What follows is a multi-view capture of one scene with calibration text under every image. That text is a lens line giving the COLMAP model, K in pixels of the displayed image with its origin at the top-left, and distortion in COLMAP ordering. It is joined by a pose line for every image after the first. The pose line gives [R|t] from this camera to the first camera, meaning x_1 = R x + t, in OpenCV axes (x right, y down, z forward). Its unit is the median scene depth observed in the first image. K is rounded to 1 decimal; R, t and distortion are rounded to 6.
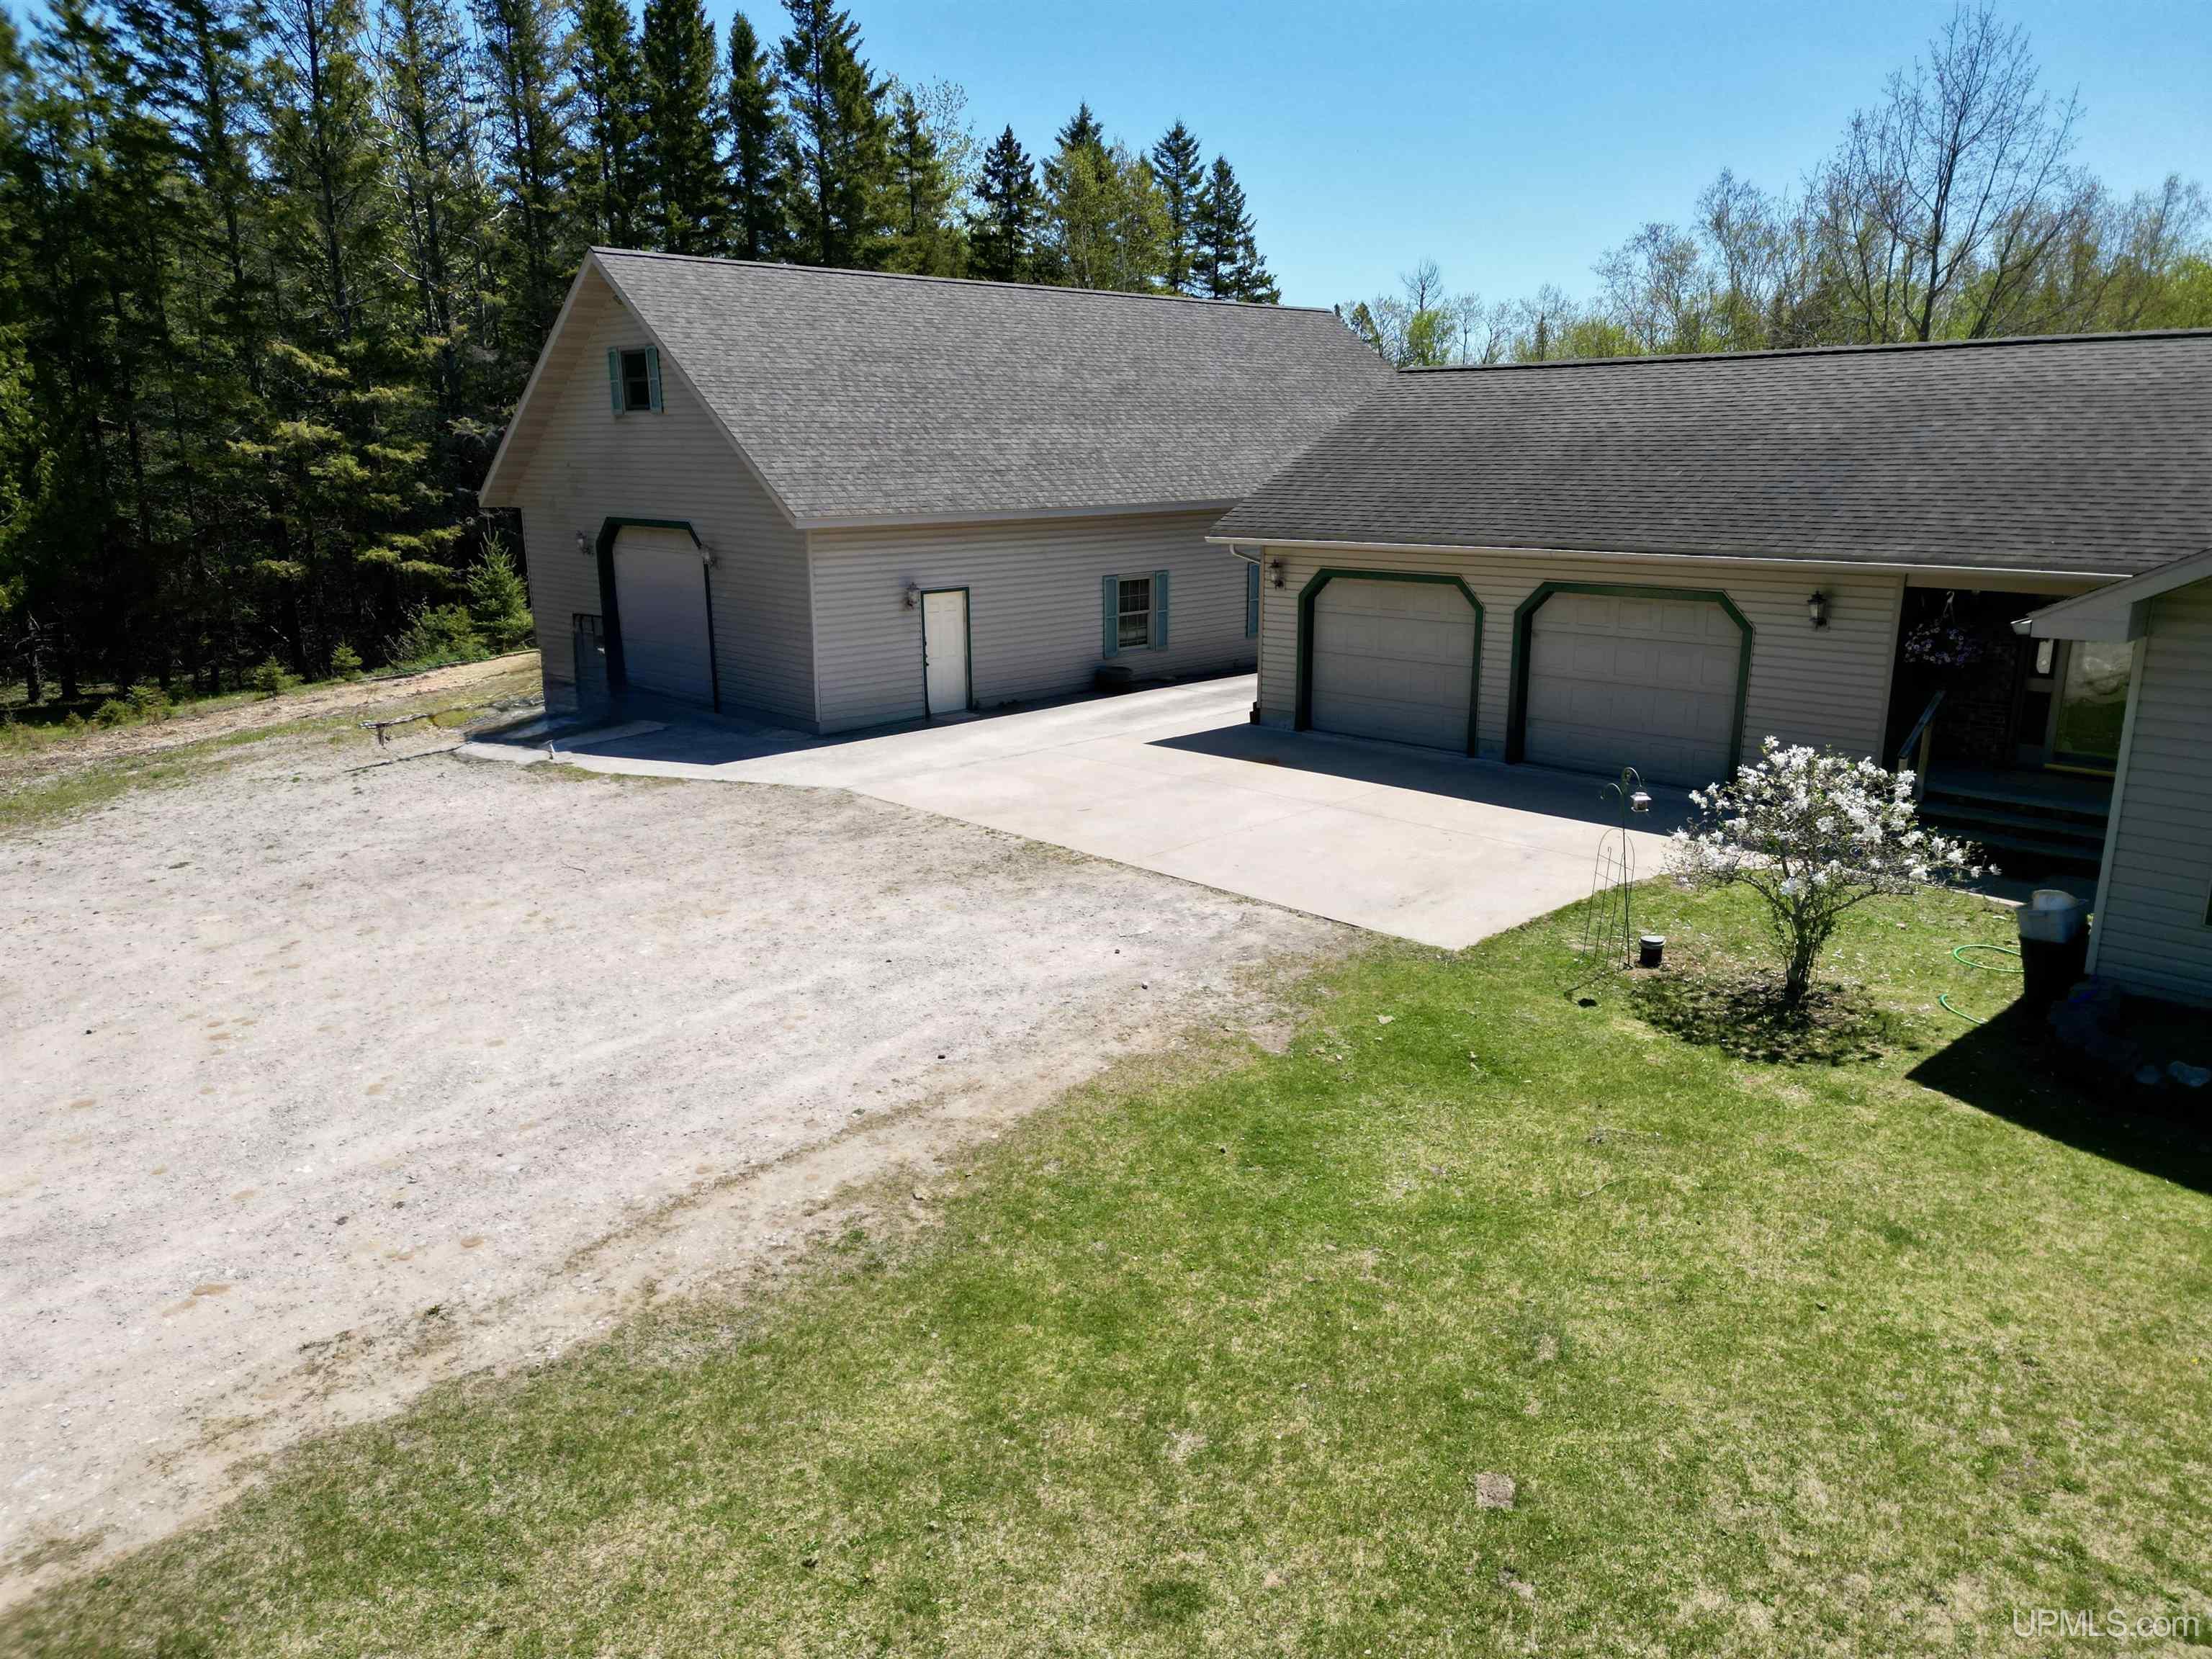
lens RADIAL K [[1546.3, 0, 1098.2], [0, 1546.3, 841.9], [0, 0, 1]] dist [0.077947, -0.071285]
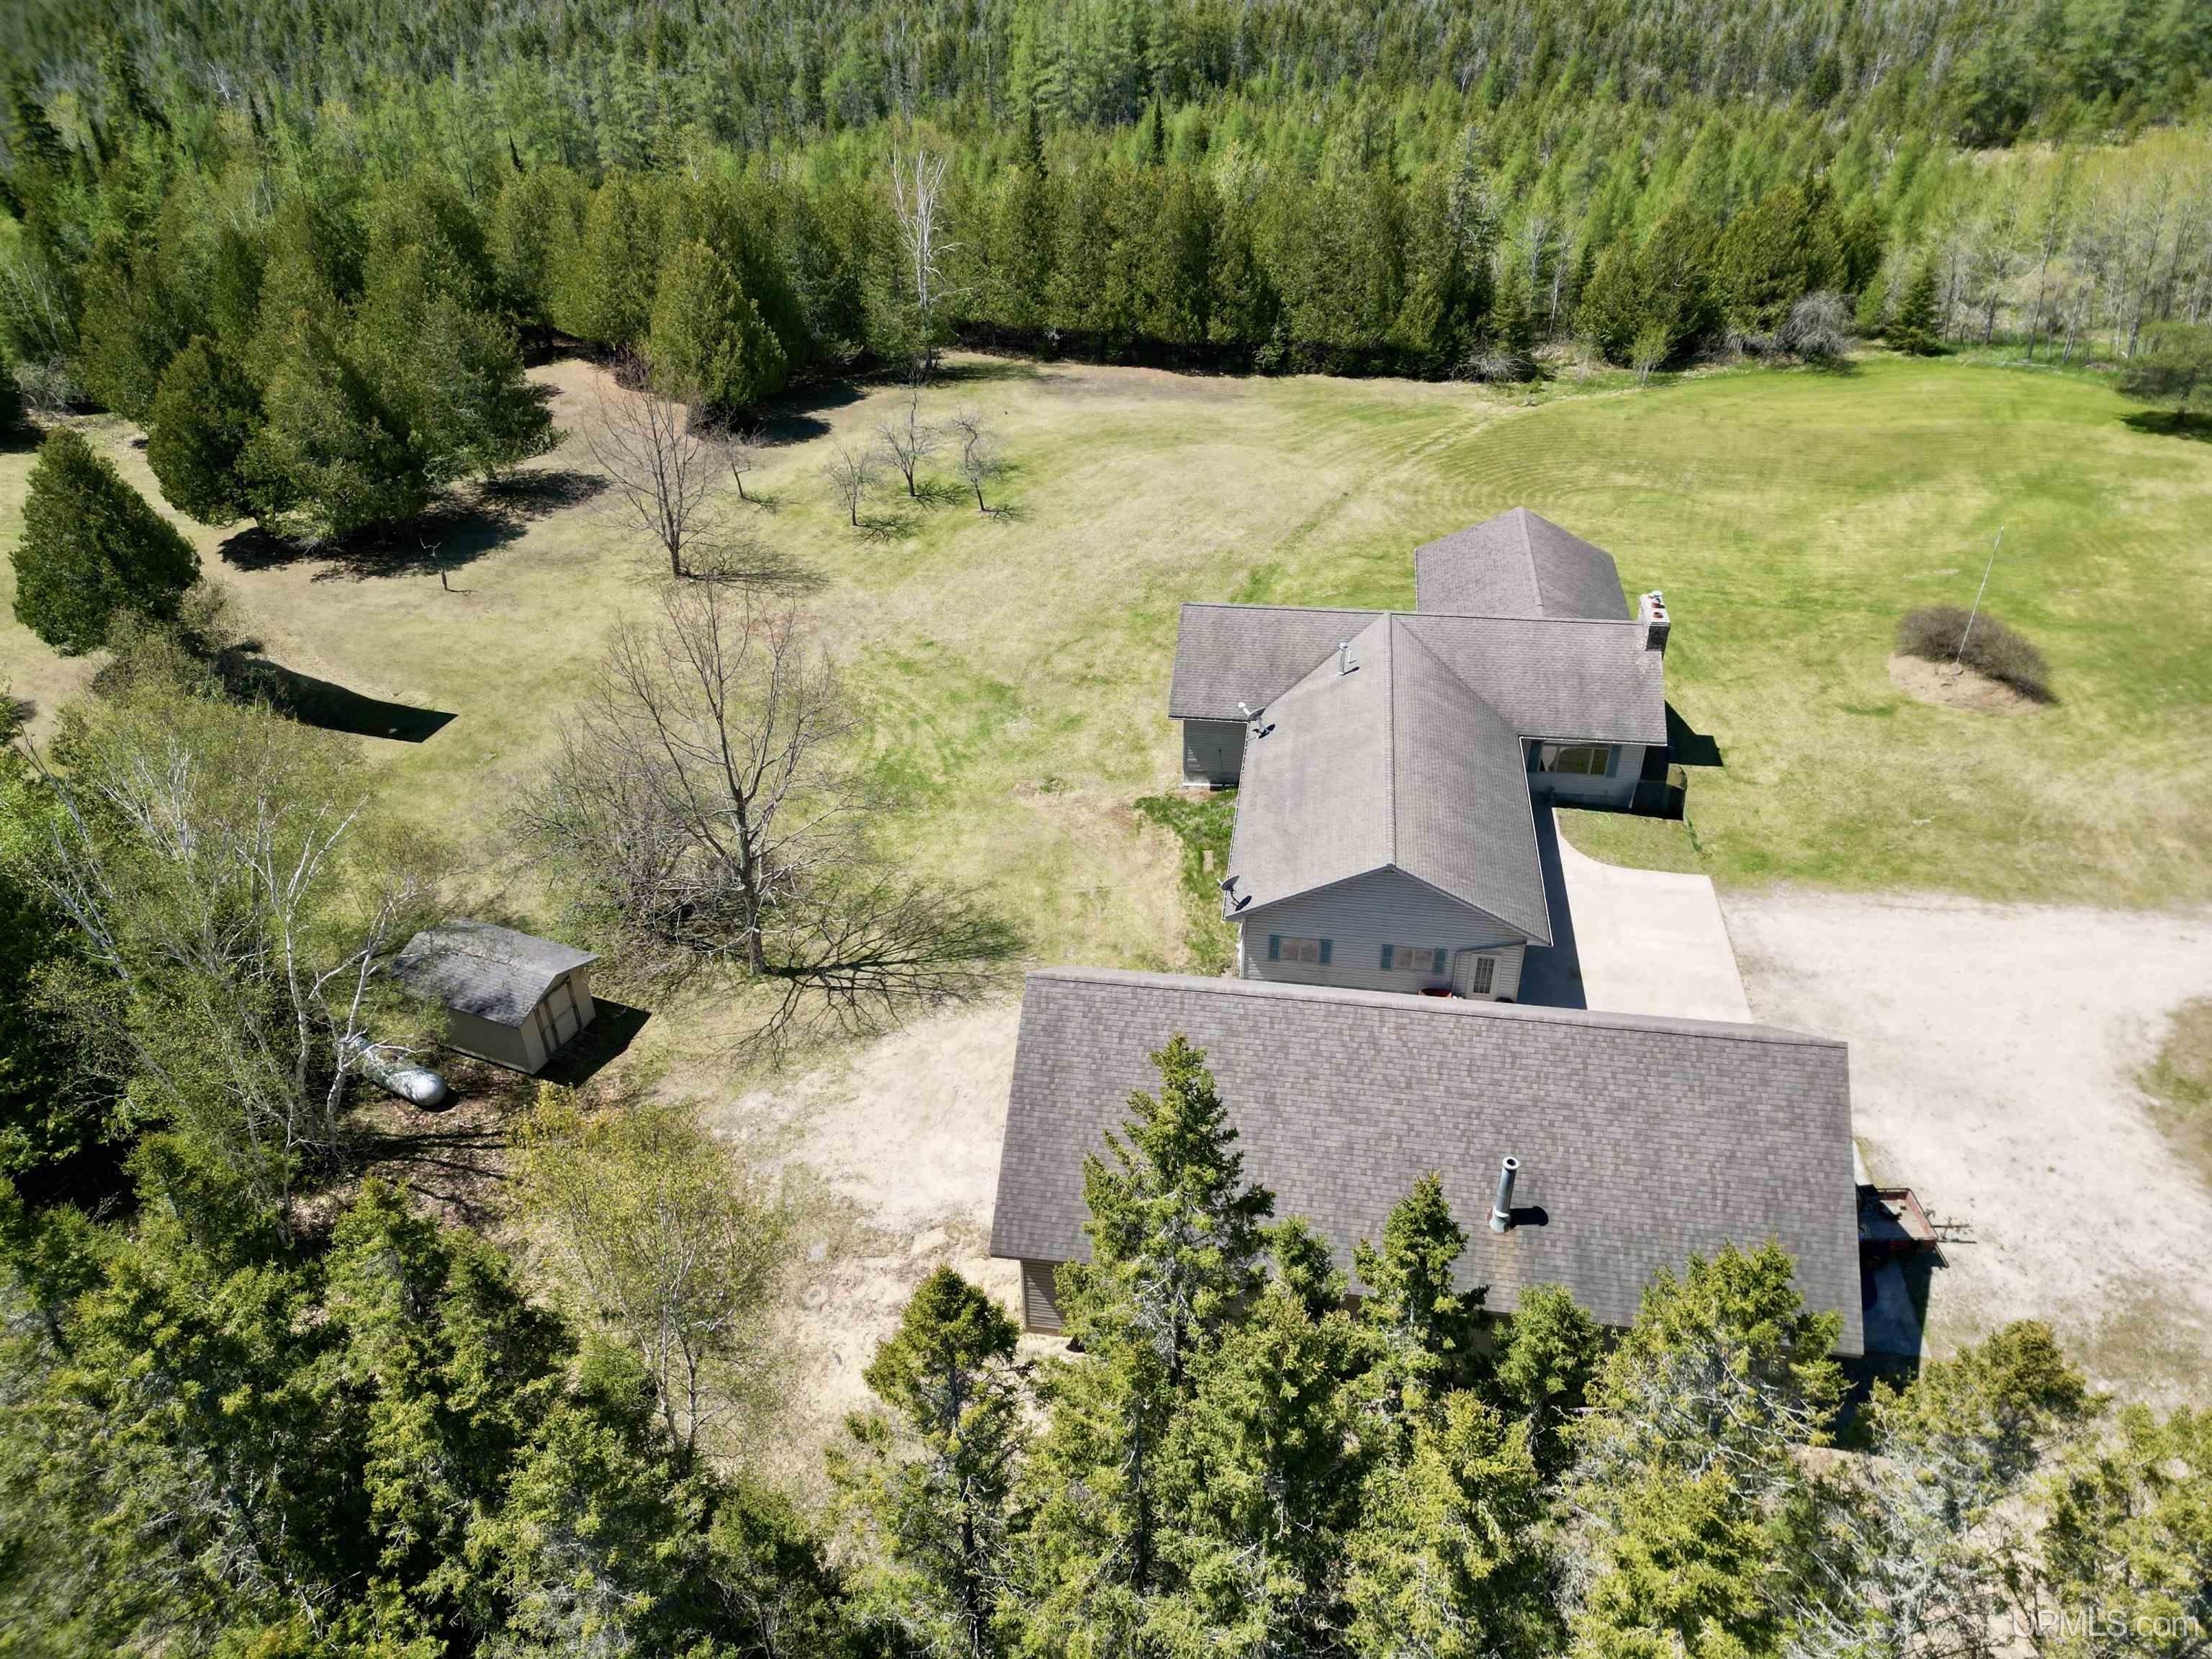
lens RADIAL K [[1546.3, 0, 1113.0], [0, 1546.3, 831.5], [0, 0, 1]] dist [0.077947, -0.071285]
pose [[-0.609966, -0.423405, 0.669828, -0.957783], [0.216246, 0.724265, 0.654736, -1.930831], [-0.762351, 0.544214, -0.350217, 2.294264]]
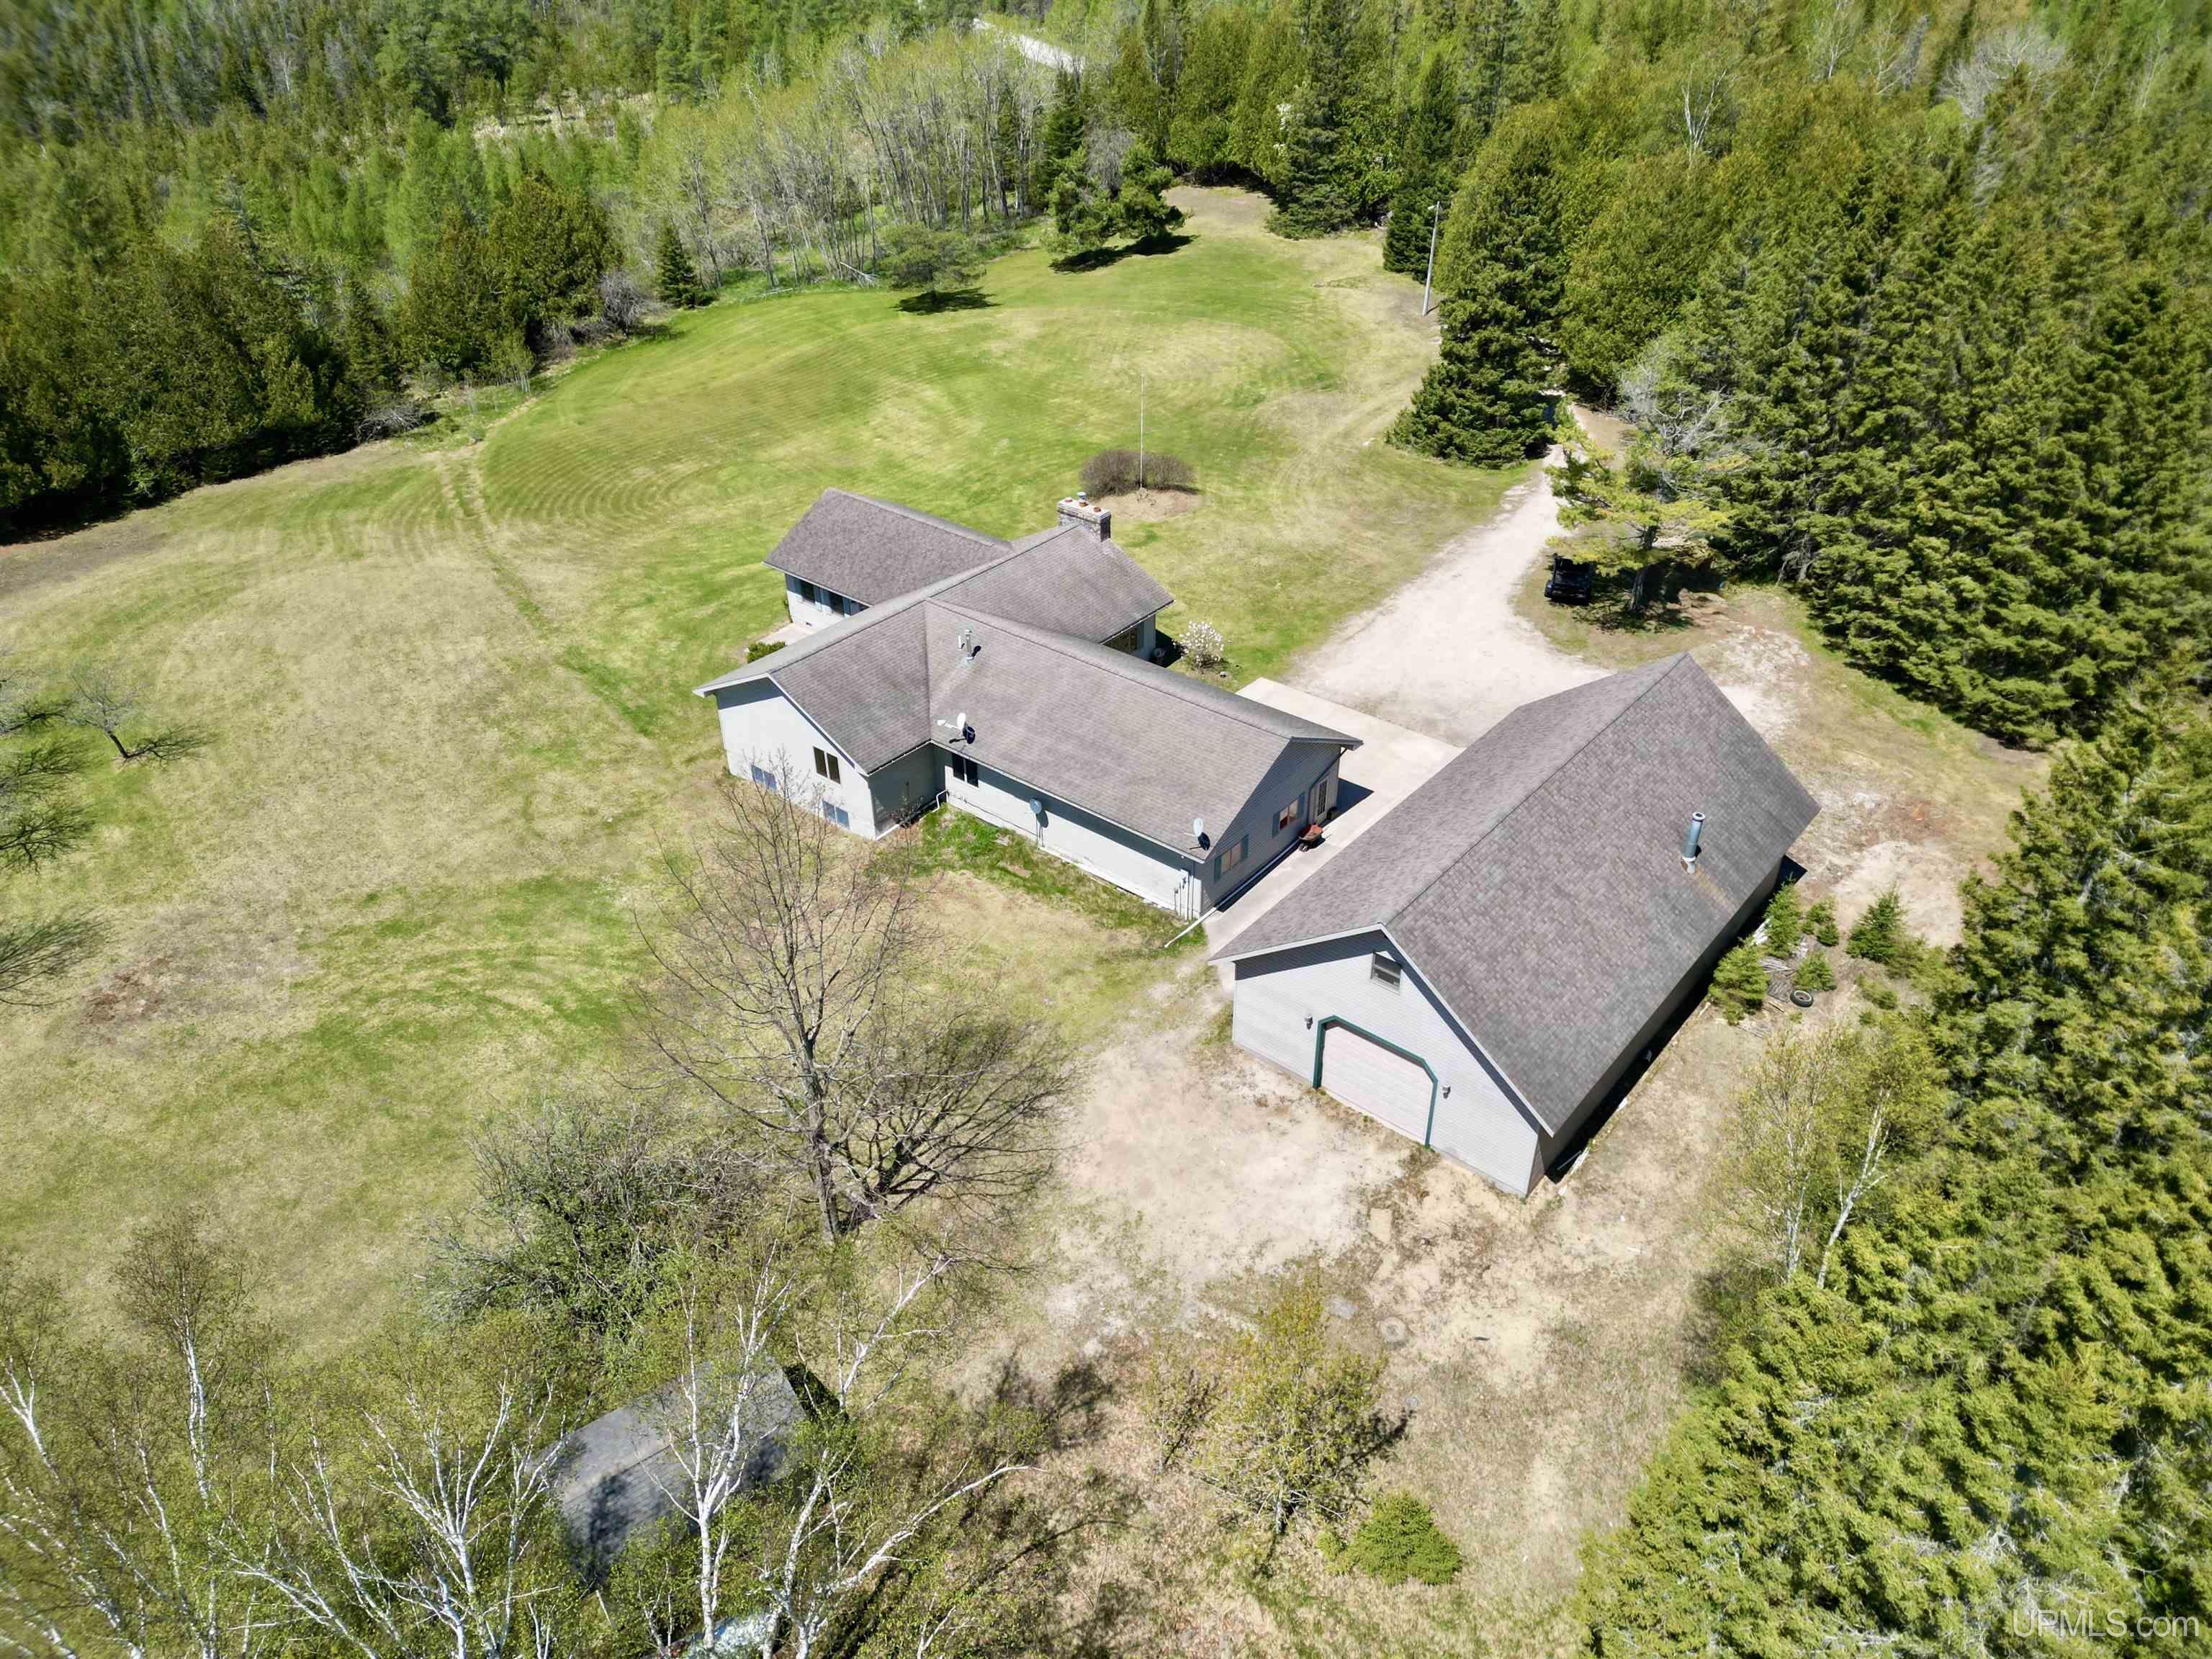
lens RADIAL K [[1546.3, 0, 1092.3], [0, 1546.3, 821.5], [0, 0, 1]] dist [0.077947, -0.071285]
pose [[-0.994704, 0.072923, -0.072434, 0.752743], [-0.005811, 0.663700, 0.747976, -2.142603], [0.102619, 0.744436, -0.659761, 2.953083]]
